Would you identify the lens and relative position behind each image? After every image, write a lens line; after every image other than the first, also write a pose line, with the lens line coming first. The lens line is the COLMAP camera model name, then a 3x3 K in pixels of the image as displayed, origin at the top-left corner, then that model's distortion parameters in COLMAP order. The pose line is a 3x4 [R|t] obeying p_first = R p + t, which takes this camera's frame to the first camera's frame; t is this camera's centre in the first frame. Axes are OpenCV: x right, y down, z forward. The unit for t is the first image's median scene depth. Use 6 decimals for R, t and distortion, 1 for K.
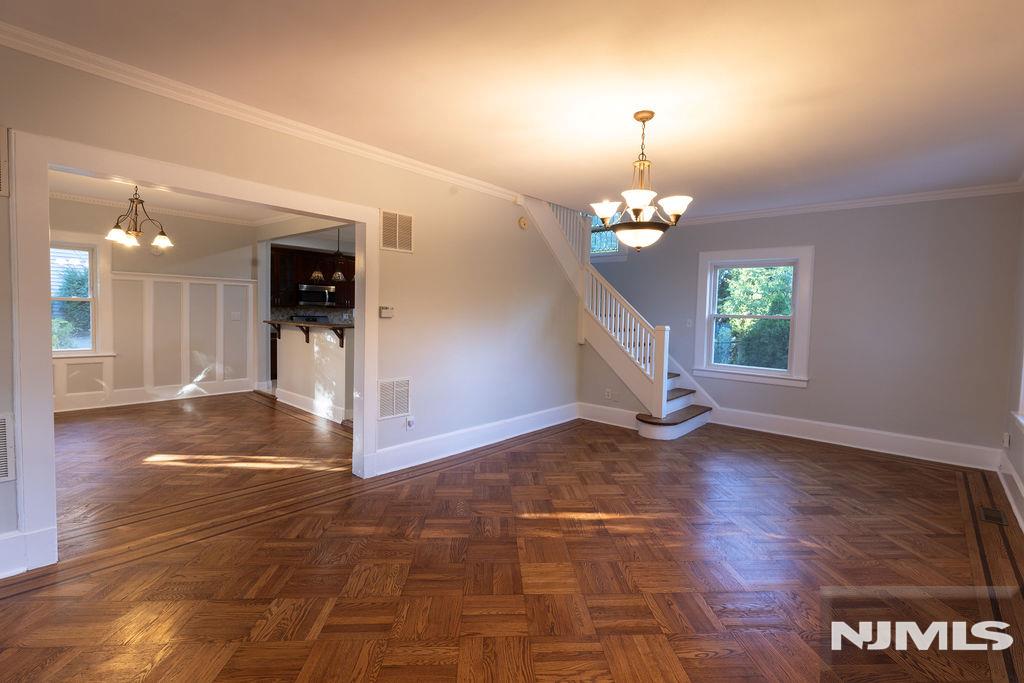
lens RADIAL K [[463.8, 0, 517.2], [0, 463.8, 332.3], [0, 0, 1]] dist [0.003493, 0.002100]
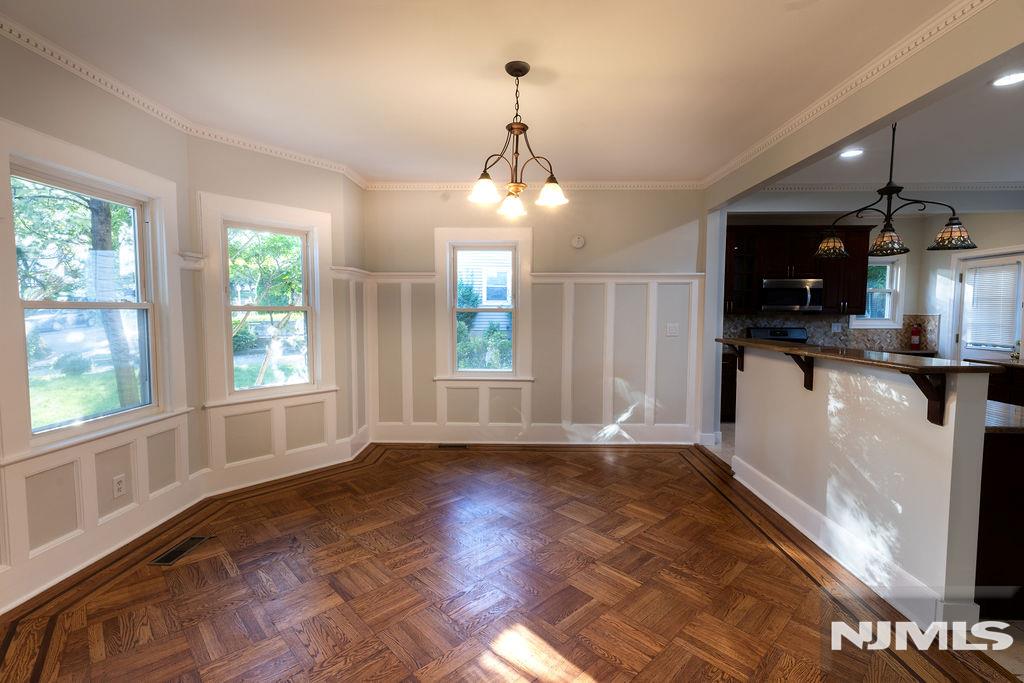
lens RADIAL K [[463.8, 0, 511.2], [0, 463.8, 337.0], [0, 0, 1]] dist [0.003493, 0.002100]
pose [[0.637343, 0.018662, -0.770354, -0.268543], [-0.023148, 0.999719, 0.005068, -0.024621], [0.770232, 0.014602, 0.637596, 0.443221]]
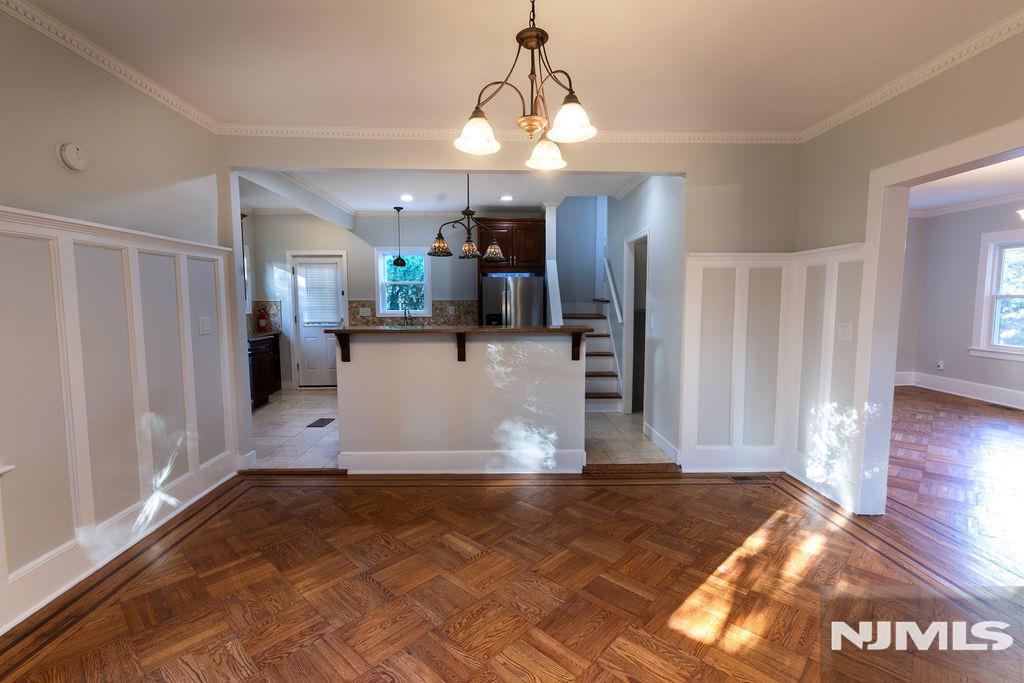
lens RADIAL K [[463.8, 0, 512.7], [0, 463.8, 339.7], [0, 0, 1]] dist [0.003493, 0.002100]
pose [[0.734554, -0.089115, 0.672673, -0.766395], [0.053246, 0.995852, 0.073786, -0.042464], [-0.676458, -0.018382, 0.736252, 0.497686]]
